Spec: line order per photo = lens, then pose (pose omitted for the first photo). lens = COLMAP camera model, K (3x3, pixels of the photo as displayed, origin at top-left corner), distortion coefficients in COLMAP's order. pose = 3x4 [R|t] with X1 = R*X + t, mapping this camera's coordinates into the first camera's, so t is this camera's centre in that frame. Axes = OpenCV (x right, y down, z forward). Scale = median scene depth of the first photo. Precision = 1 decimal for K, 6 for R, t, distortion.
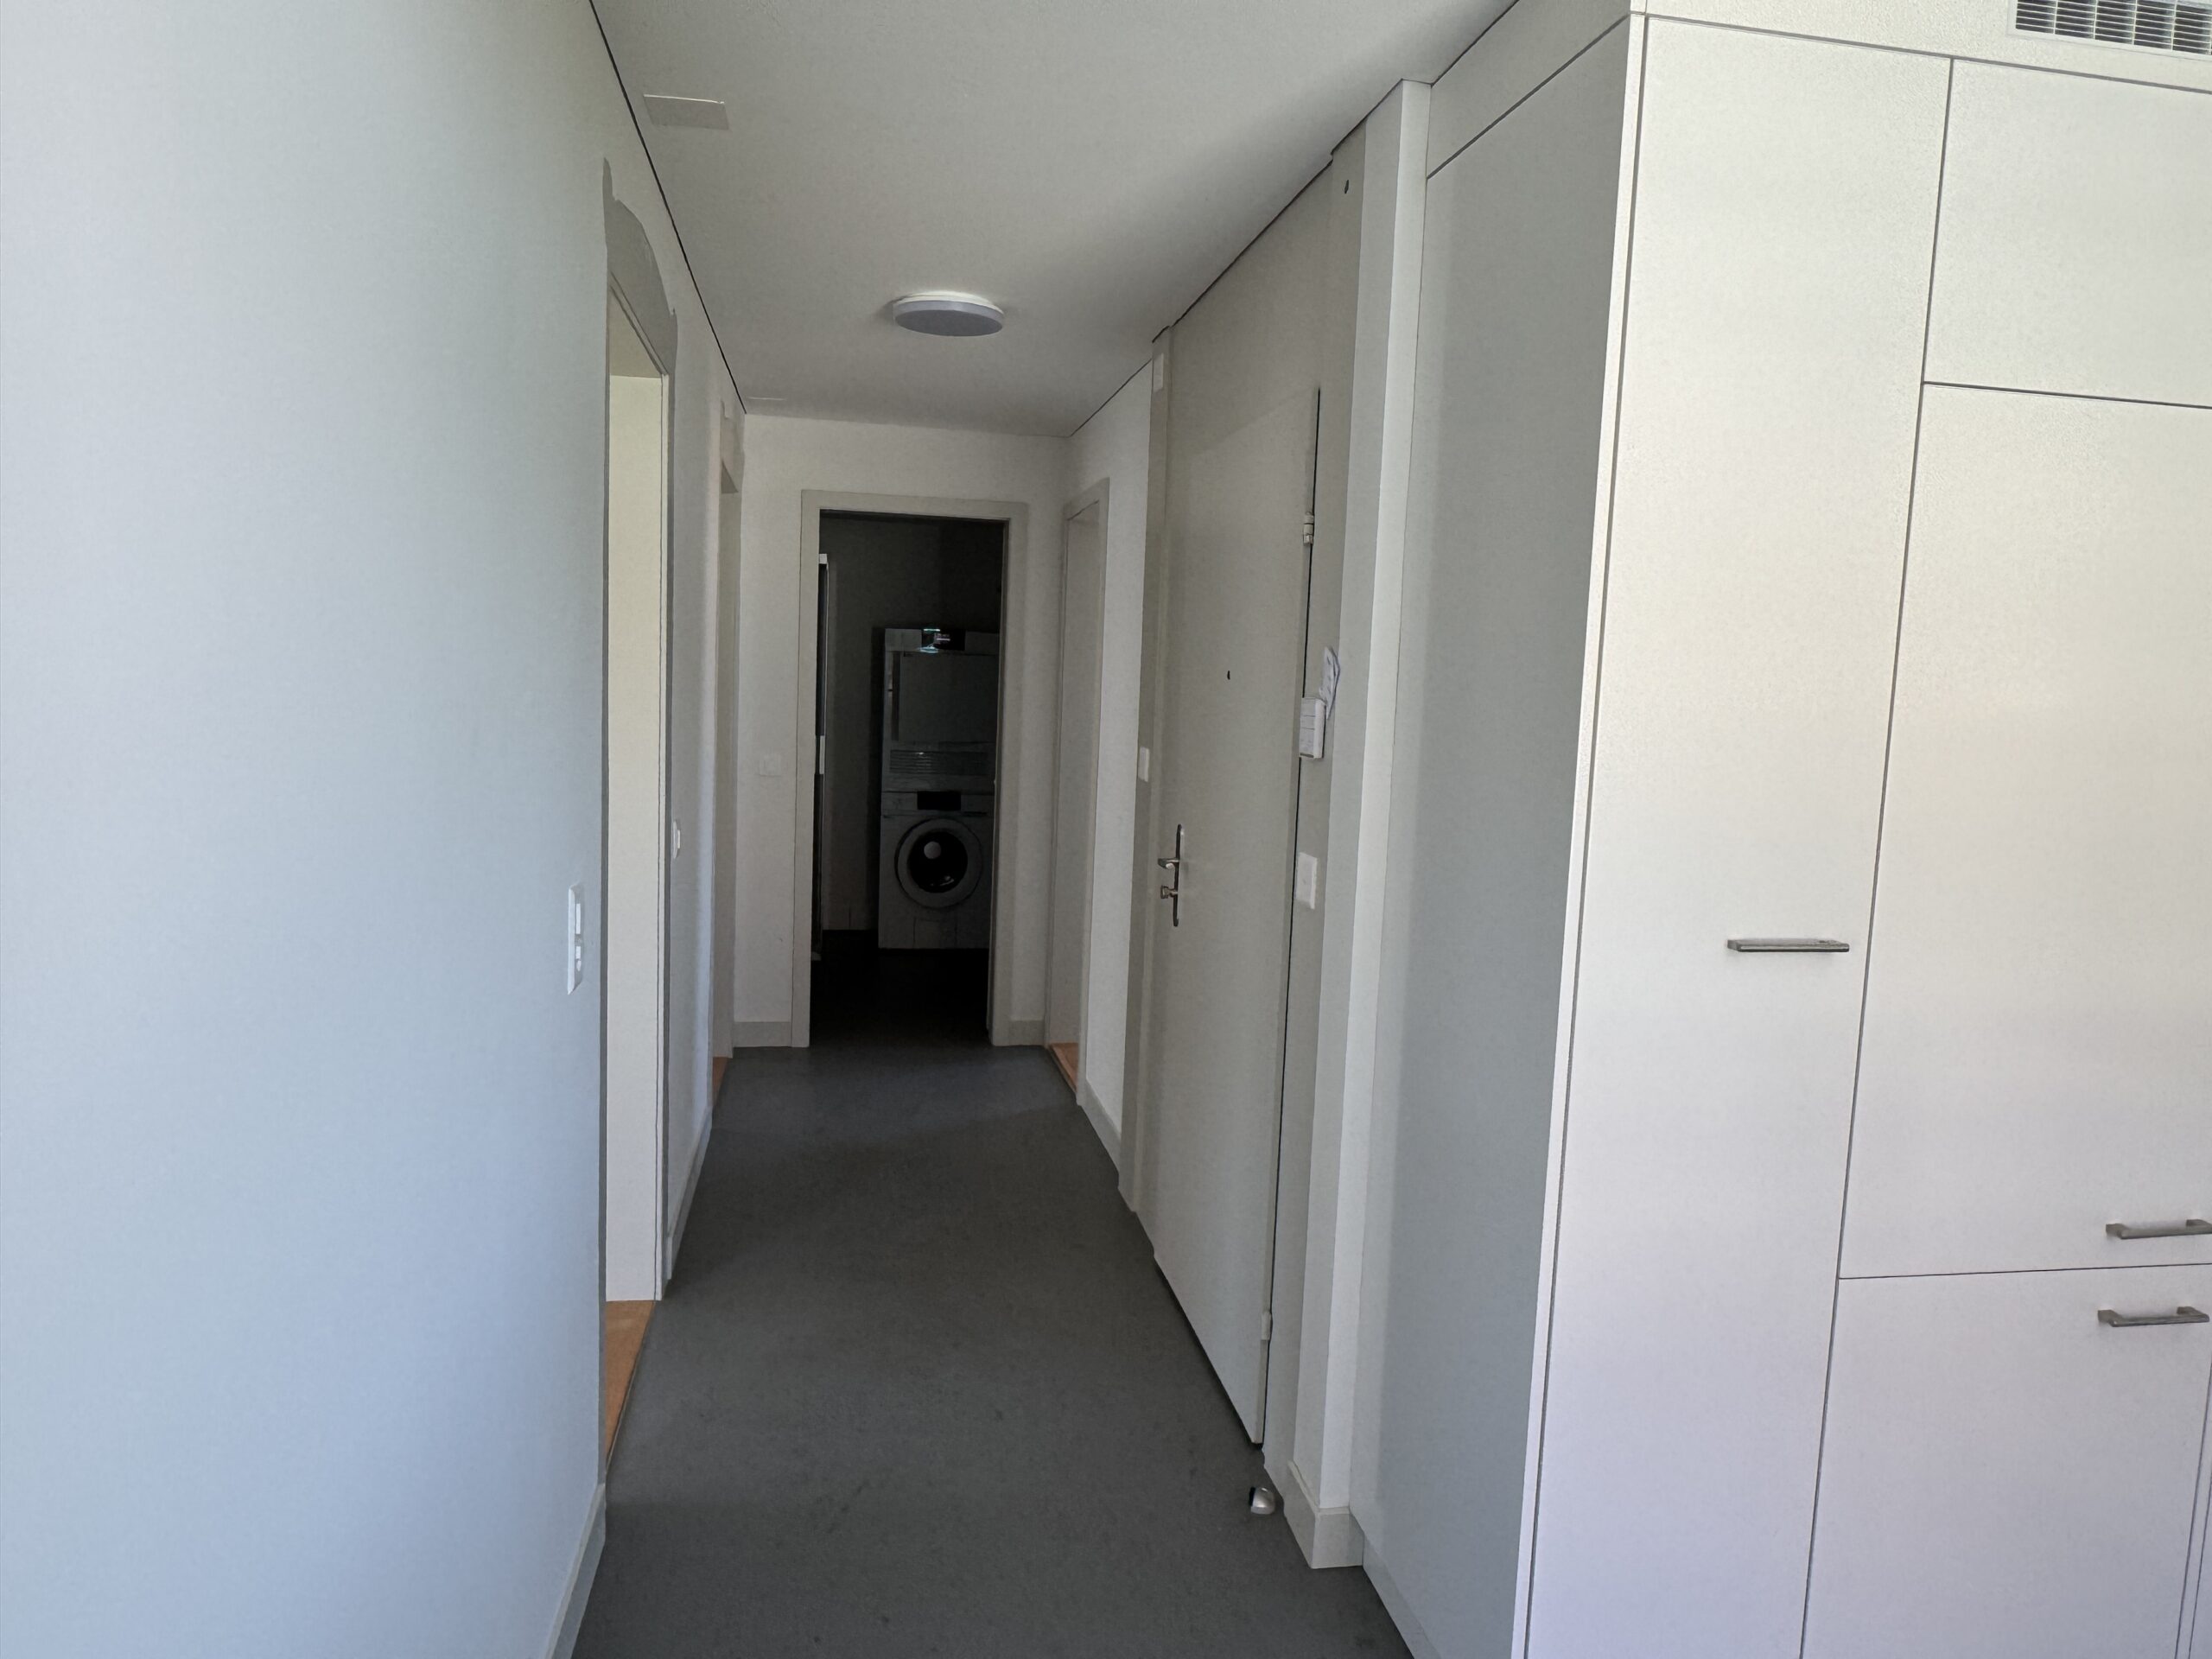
lens RADIAL K [[1452.1, 0, 1095.7], [0, 1452.1, 821.9], [0, 0, 1]] dist [-0.021437, -0.000229]
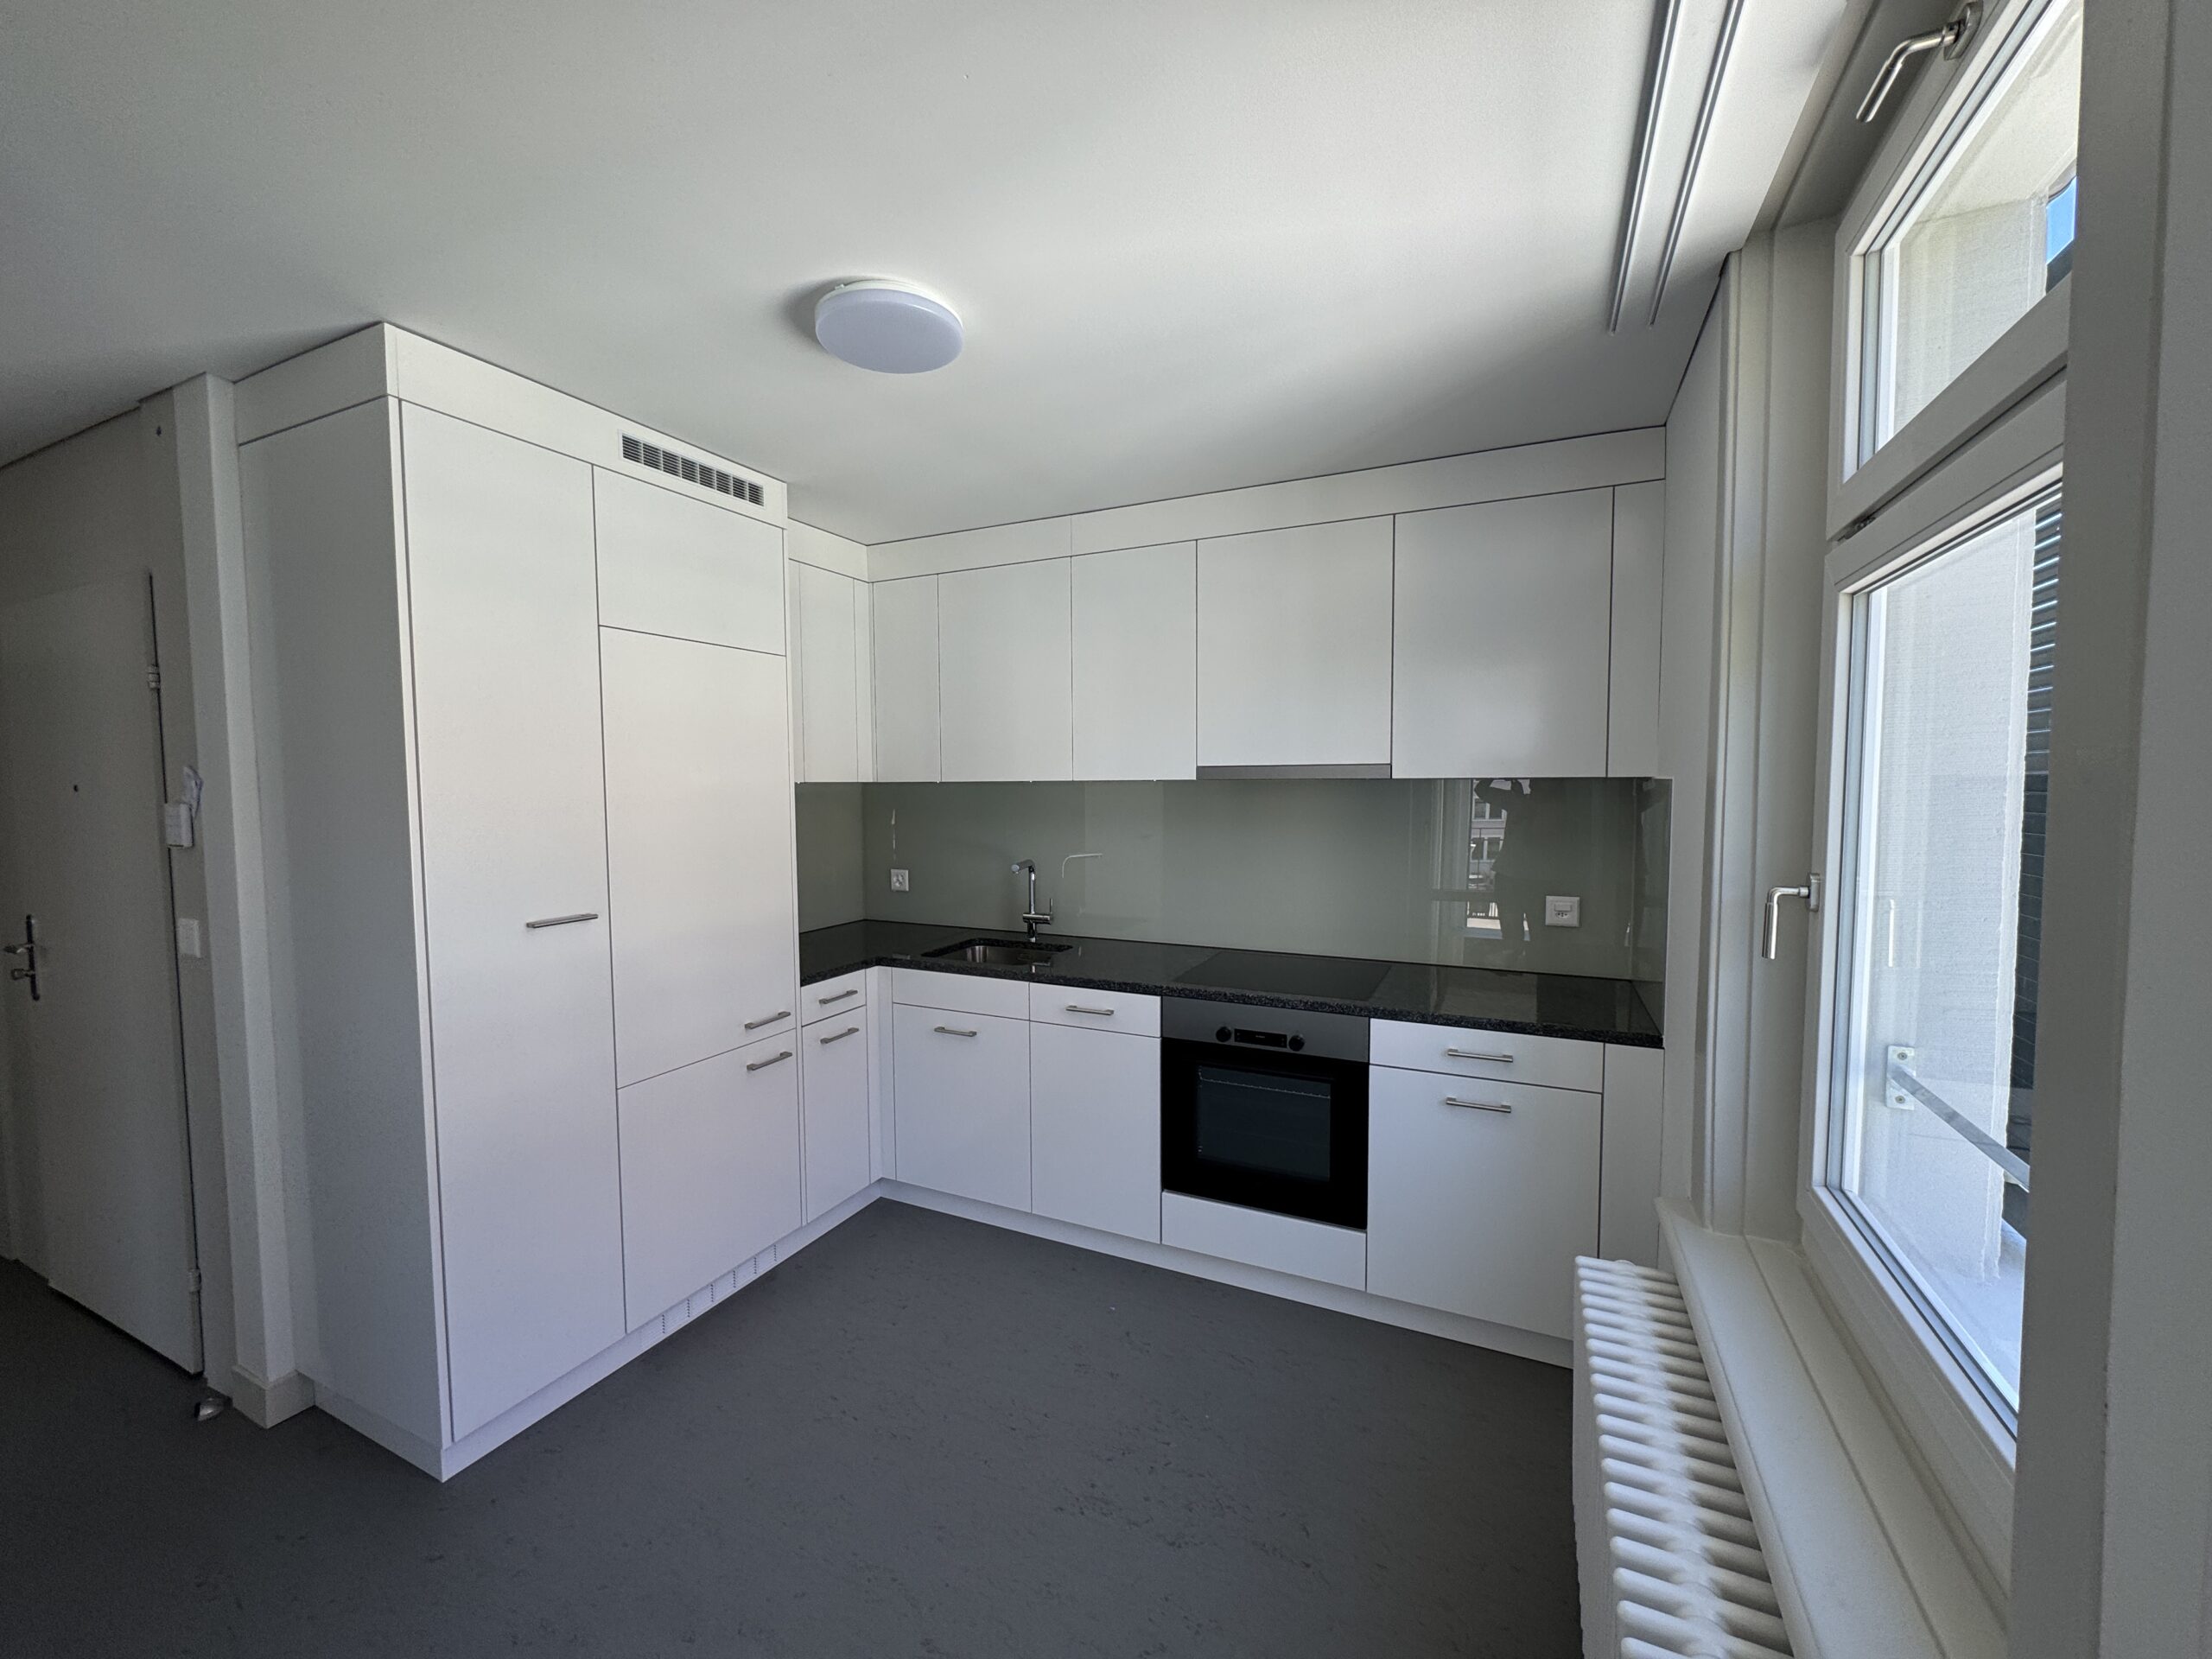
lens RADIAL K [[873.1, 0, 1108.3], [0, 873.1, 836.9], [0, 0, 1]] dist [0.000624, 0.000234]
pose [[0.569024, -0.089786, 0.817405, -0.019053], [0.106521, 0.993694, 0.034996, 0.007783], [-0.815393, 0.067157, 0.575000, -0.134191]]
